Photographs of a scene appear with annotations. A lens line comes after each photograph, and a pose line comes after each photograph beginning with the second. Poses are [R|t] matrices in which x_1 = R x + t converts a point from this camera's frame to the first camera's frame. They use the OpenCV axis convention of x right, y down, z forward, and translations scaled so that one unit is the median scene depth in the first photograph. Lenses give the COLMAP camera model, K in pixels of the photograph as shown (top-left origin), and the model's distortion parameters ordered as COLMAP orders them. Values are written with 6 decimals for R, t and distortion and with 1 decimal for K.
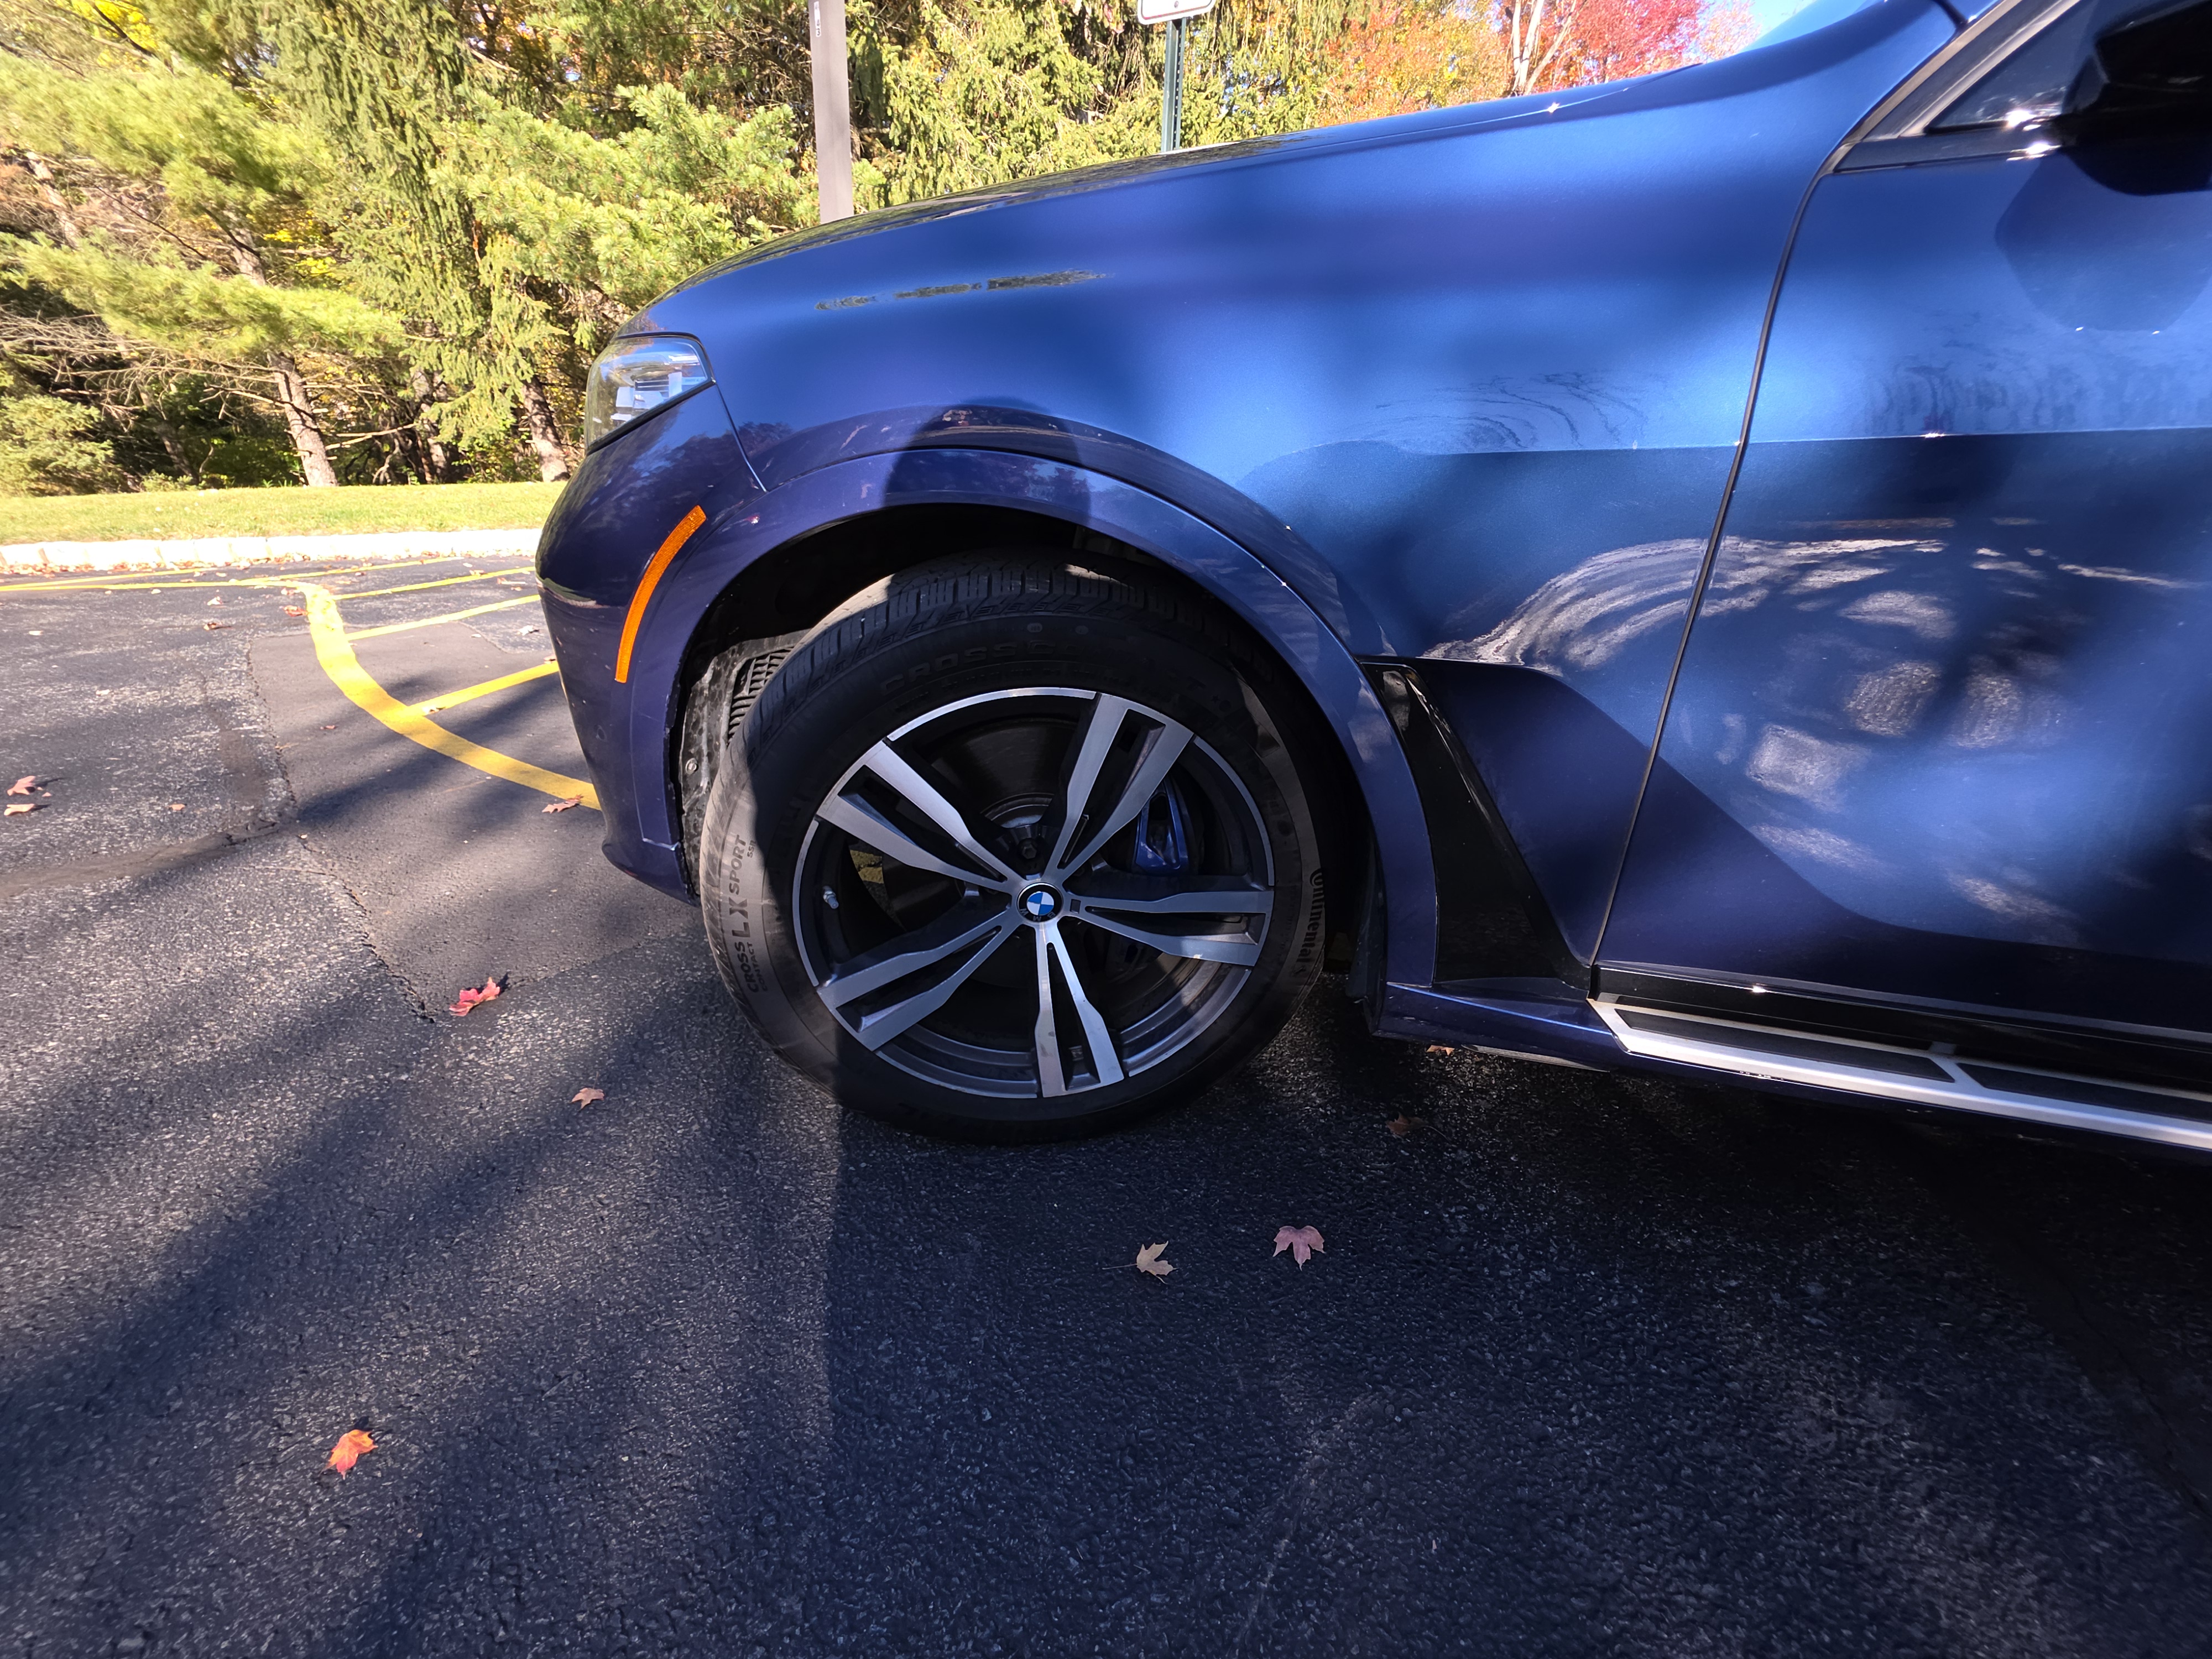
lens RADIAL K [[885.8, 0, 1107.2], [0, 885.8, 834.5], [0, 0, 1]] dist [0.000615, -0.000035]
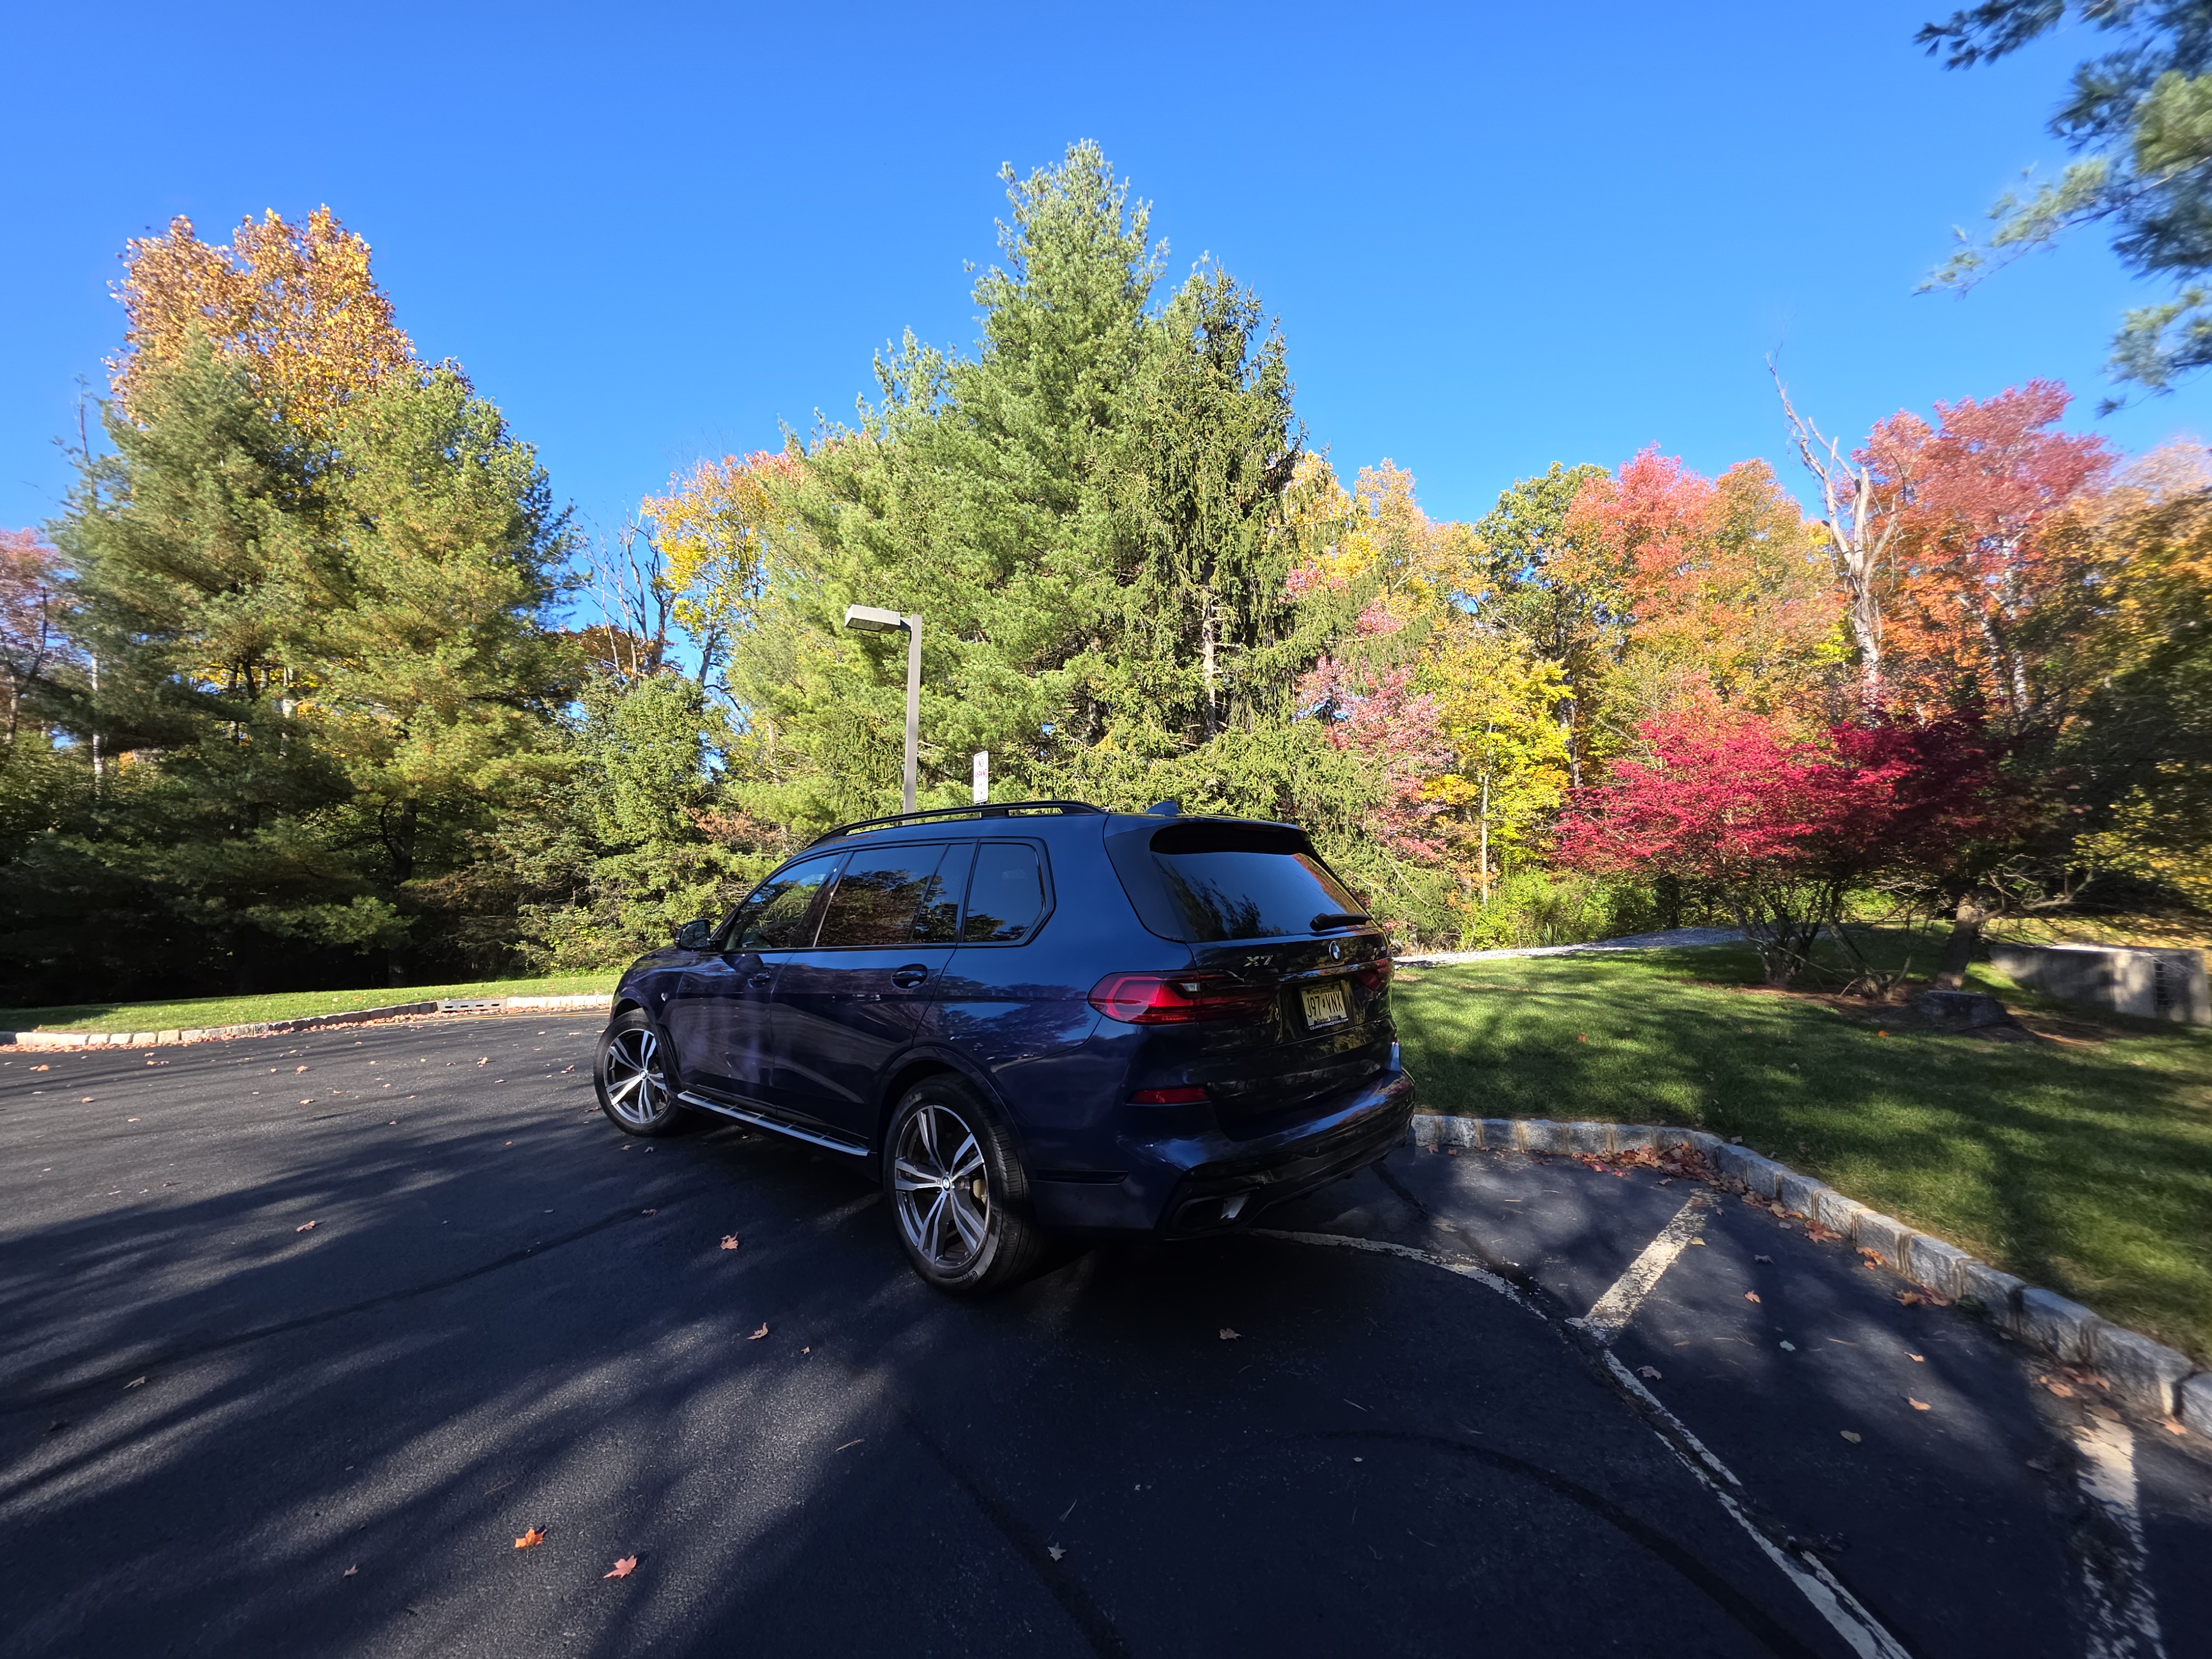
lens RADIAL K [[885.8, 0, 1107.2], [0, 885.8, 834.5], [0, 0, 1]] dist [0.000615, -0.000035]
pose [[0.881536, -0.078436, -0.465556, 0.571045], [-0.148418, 0.890068, -0.430988, 0.078333], [0.448182, 0.449028, 0.772985, -0.278582]]
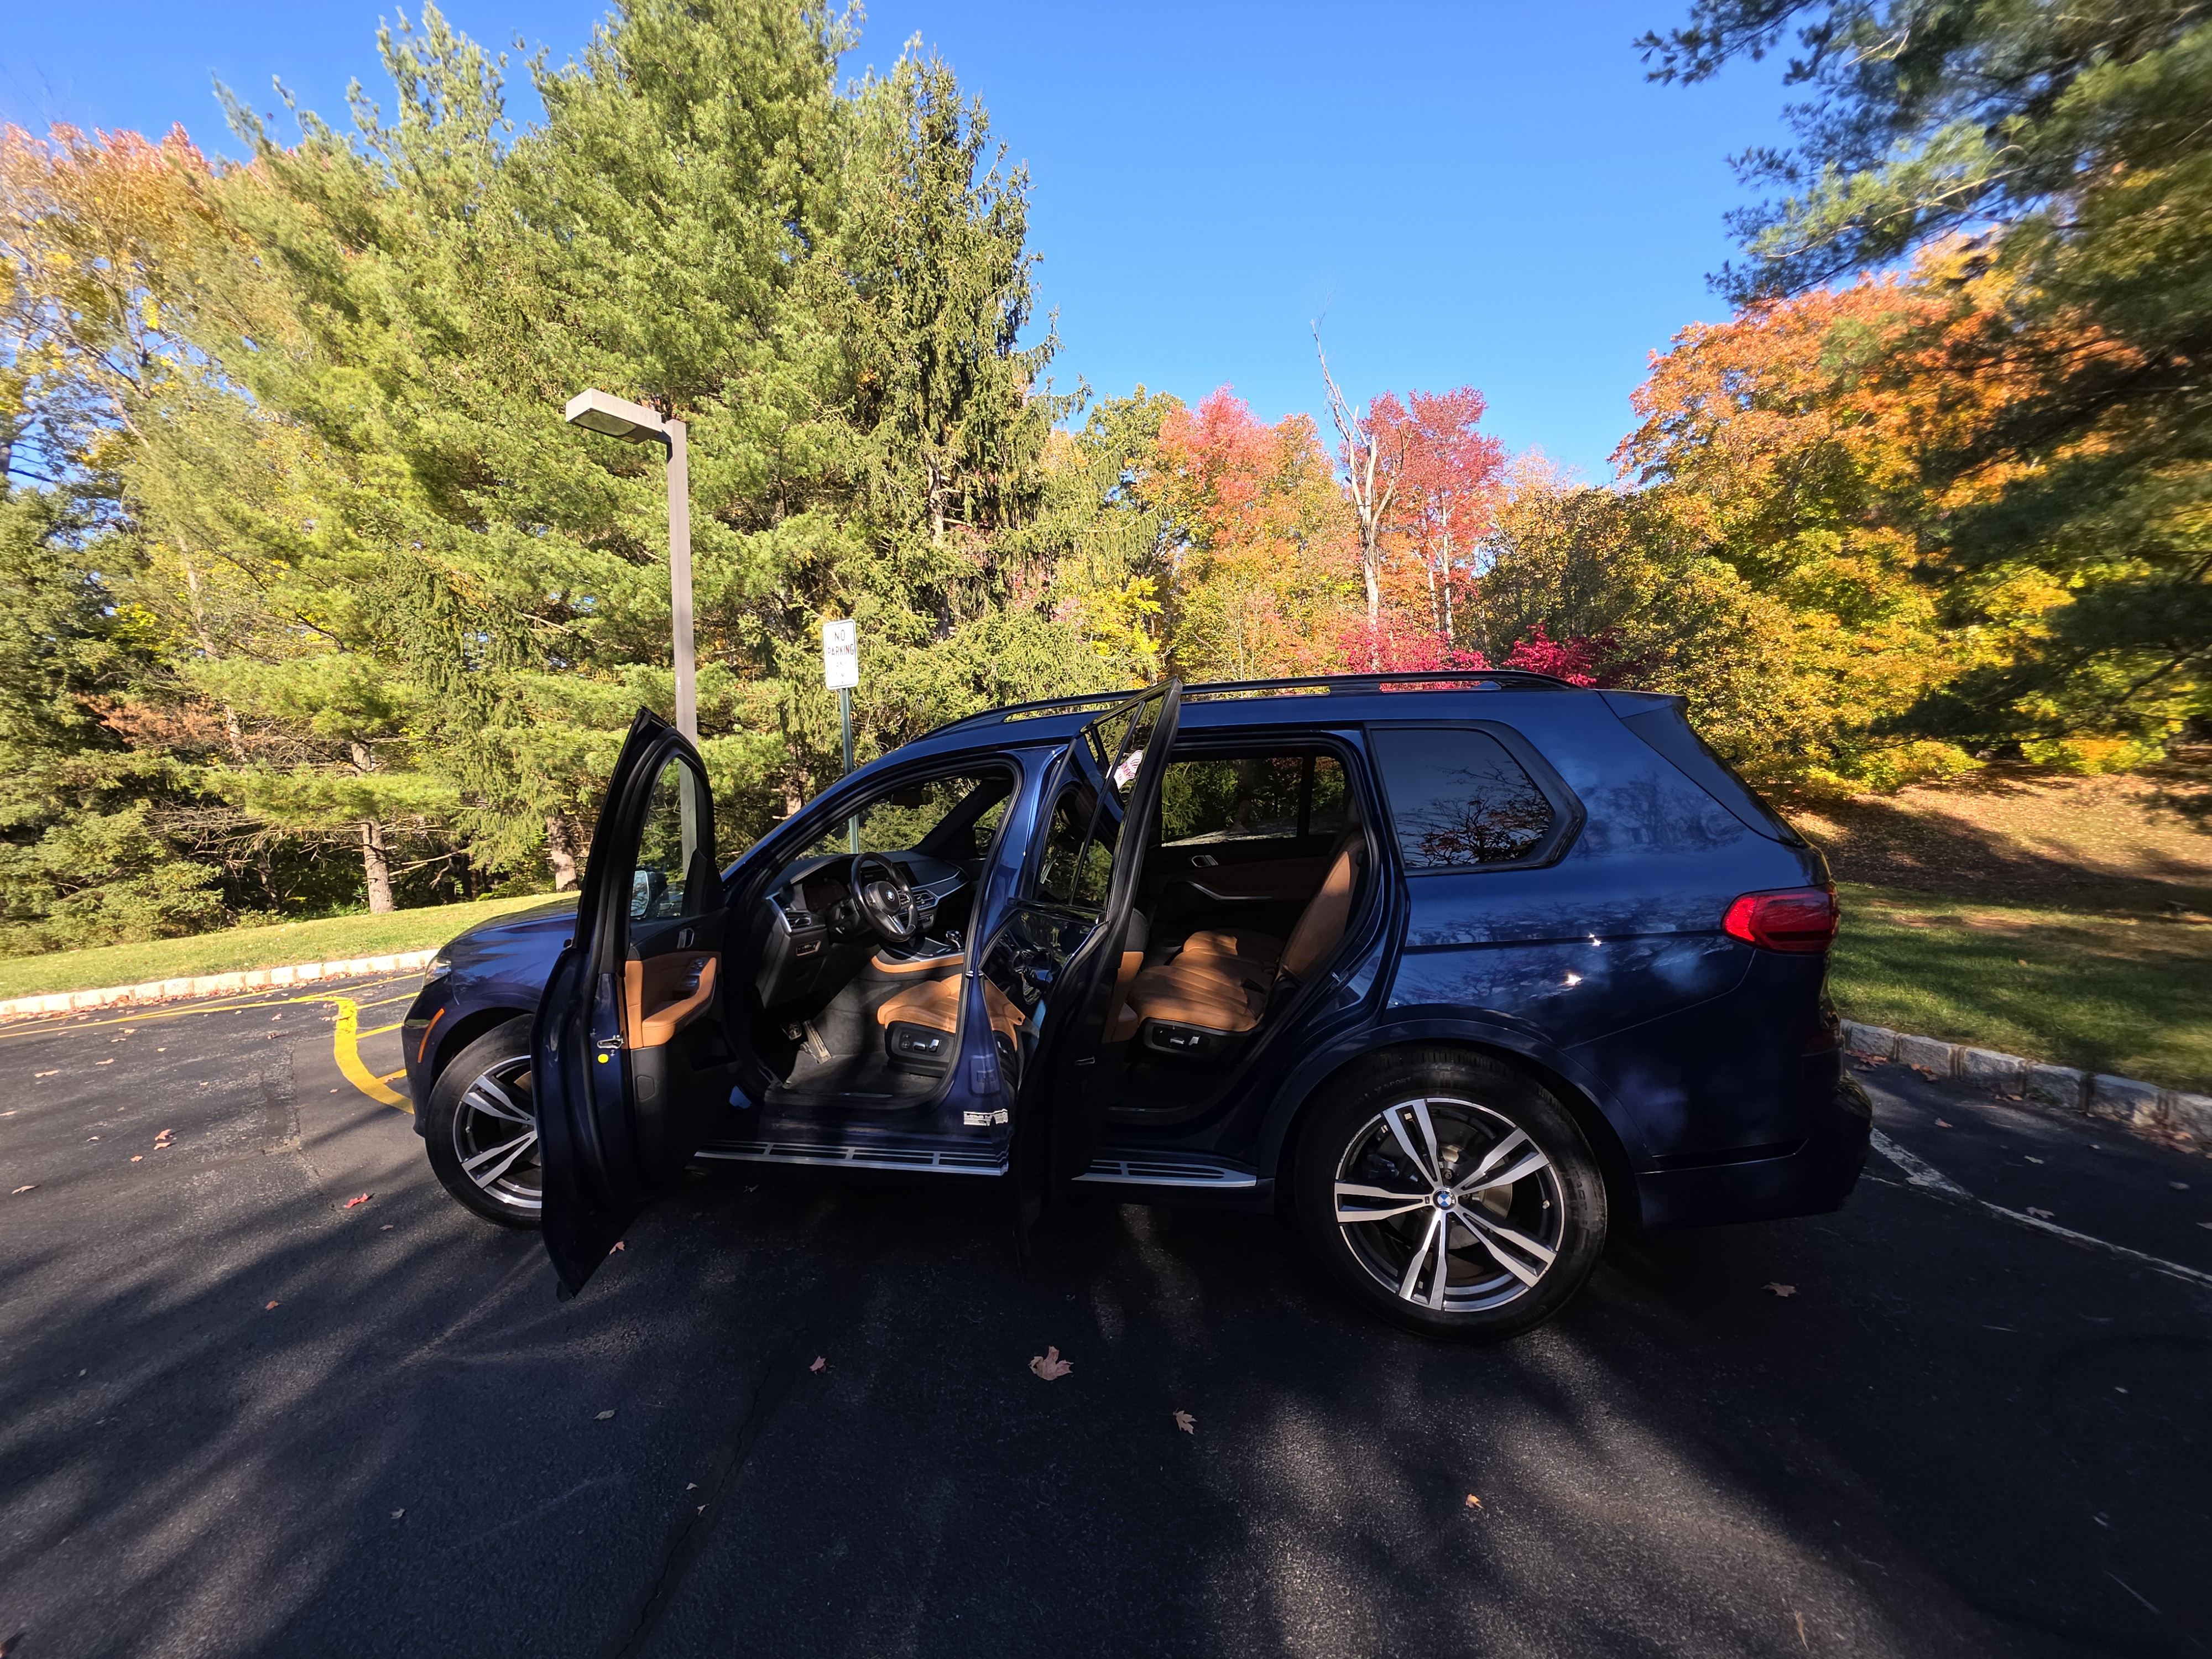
lens RADIAL K [[885.8, 0, 1107.2], [0, 885.8, 834.5], [0, 0, 1]] dist [0.000615, -0.000035]
pose [[0.996787, -0.079659, -0.008342, 0.230831], [0.071588, 0.932781, -0.353264, 0.042062], [0.035922, 0.351531, 0.935487, -0.247520]]
